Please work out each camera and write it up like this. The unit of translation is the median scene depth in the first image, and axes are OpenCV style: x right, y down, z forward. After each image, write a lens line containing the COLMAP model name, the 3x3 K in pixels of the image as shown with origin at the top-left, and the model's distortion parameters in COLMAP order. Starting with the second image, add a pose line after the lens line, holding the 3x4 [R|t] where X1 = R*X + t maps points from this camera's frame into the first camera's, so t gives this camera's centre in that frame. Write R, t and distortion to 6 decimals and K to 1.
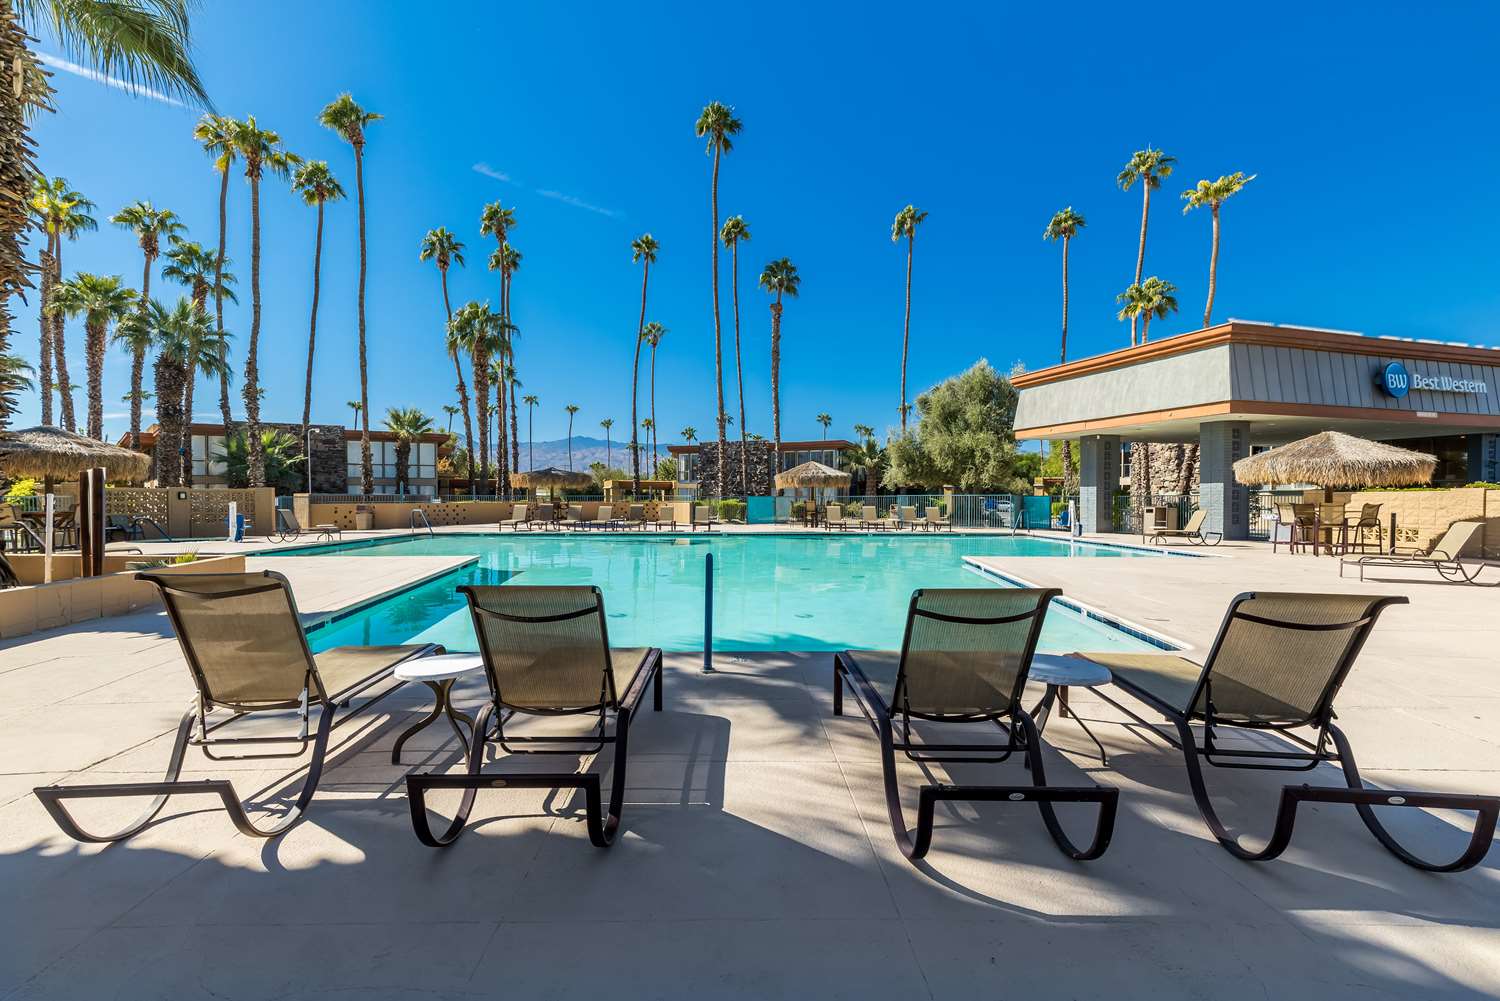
lens RADIAL K [[712.6, 0, 750.3], [0, 712.6, 506.7], [0, 0, 1]] dist [0.003082, 0.000158]
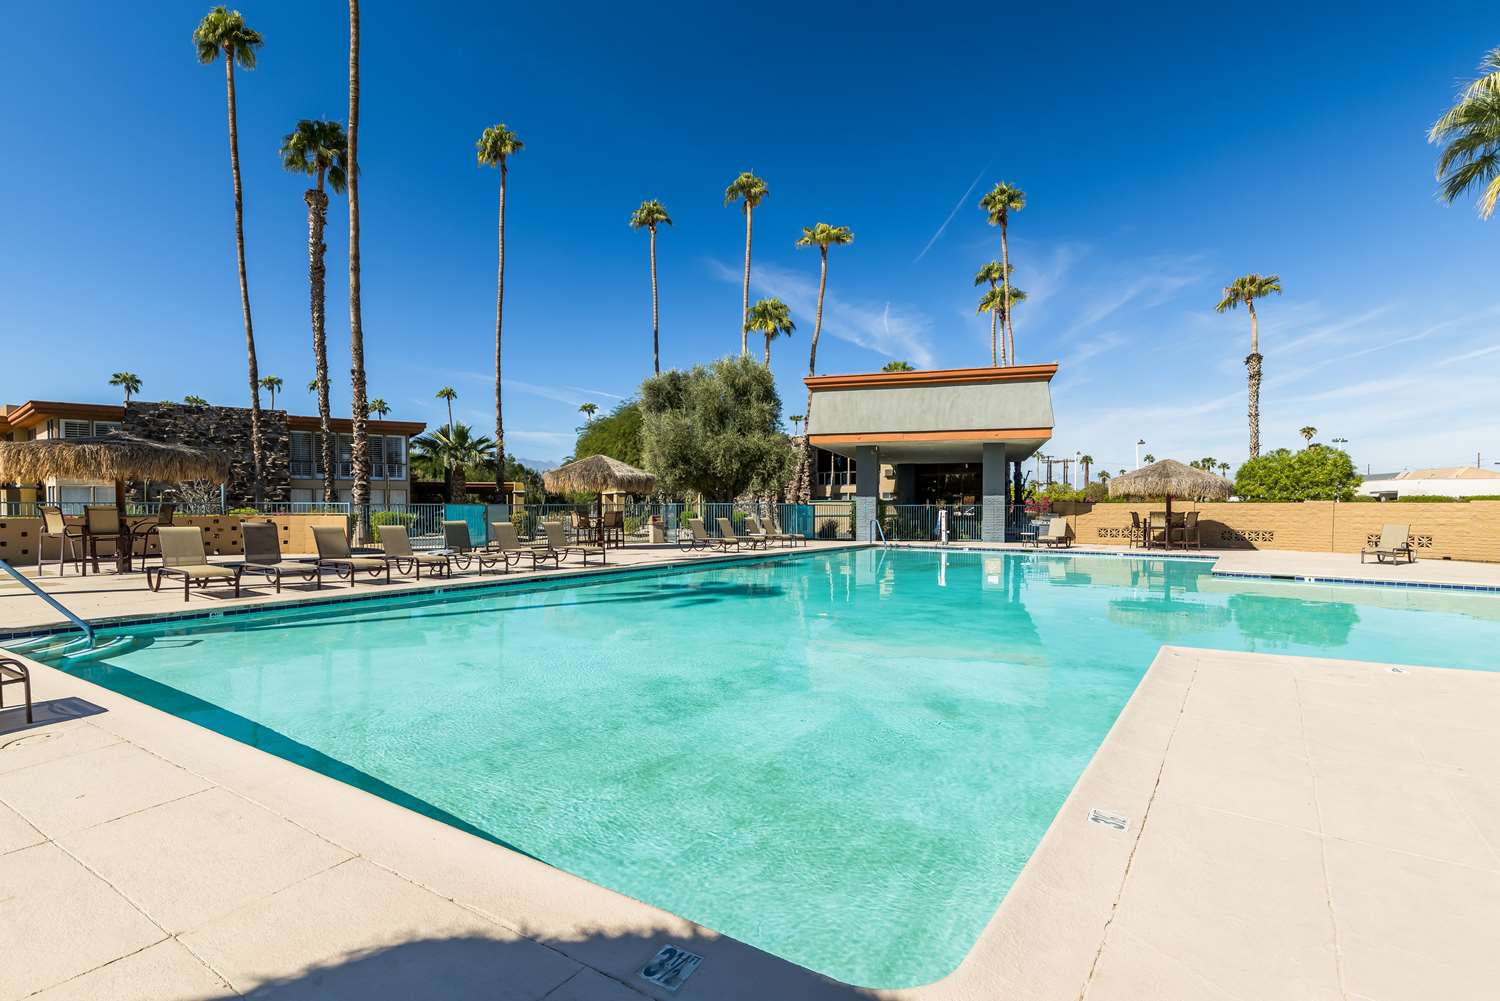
lens RADIAL K [[746.9, 0, 750.9], [0, 746.9, 497.8], [0, 0, 1]] dist [-0.003186, -0.000115]
pose [[0.543563, 0.006663, 0.839342, -0.370487], [0.007272, 0.999894, -0.012647, -0.010328], [-0.839337, 0.012978, 0.543457, 0.413917]]
